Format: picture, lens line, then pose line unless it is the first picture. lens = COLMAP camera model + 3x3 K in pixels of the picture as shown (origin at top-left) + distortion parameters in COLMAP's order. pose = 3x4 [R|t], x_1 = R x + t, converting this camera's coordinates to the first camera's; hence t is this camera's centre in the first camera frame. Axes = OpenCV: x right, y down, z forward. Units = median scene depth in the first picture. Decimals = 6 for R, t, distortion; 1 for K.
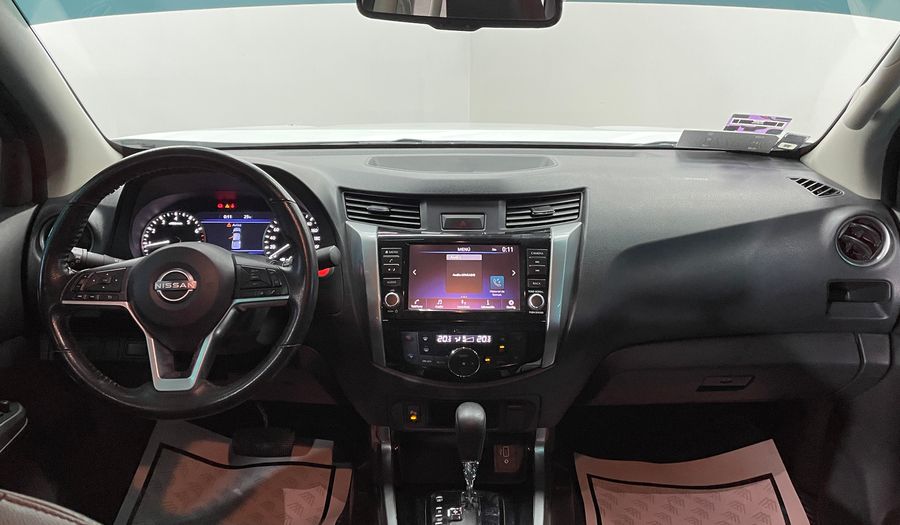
lens RADIAL K [[769.1, 0, 450.8], [0, 769.1, 203.6], [0, 0, 1]] dist [0.015032, 0.001403]
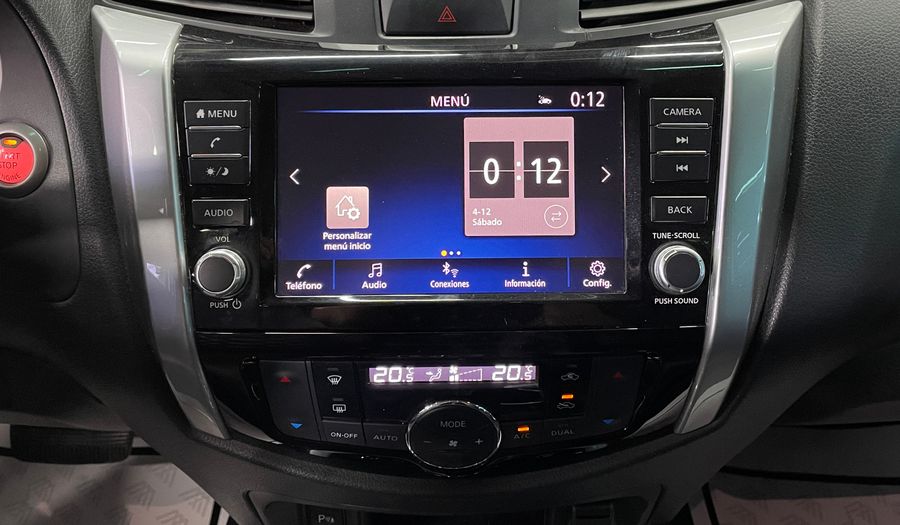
lens RADIAL K [[1014.0, 0, 478.0], [0, 1014.0, 232.6], [0, 0, 1]] dist [0.021894, 0.003018]
pose [[0.999748, -0.012608, 0.018575, 0.020278], [0.006987, 0.961050, 0.276287, -0.003601], [-0.021335, -0.276088, 0.960896, 0.586754]]
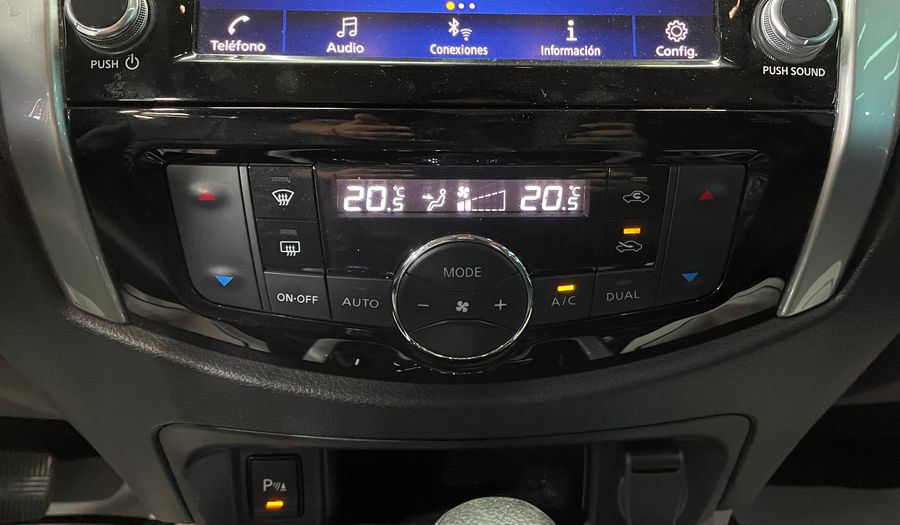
lens RADIAL K [[1077.5, 0, 533.5], [0, 1077.5, 261.3], [0, 0, 1]] dist [0.018157, -0.030321]
pose [[0.996675, -0.009140, 0.080968, 0.012053], [-0.005252, 0.984417, 0.175772, 0.136654], [-0.081313, -0.175612, 0.981096, 0.677758]]
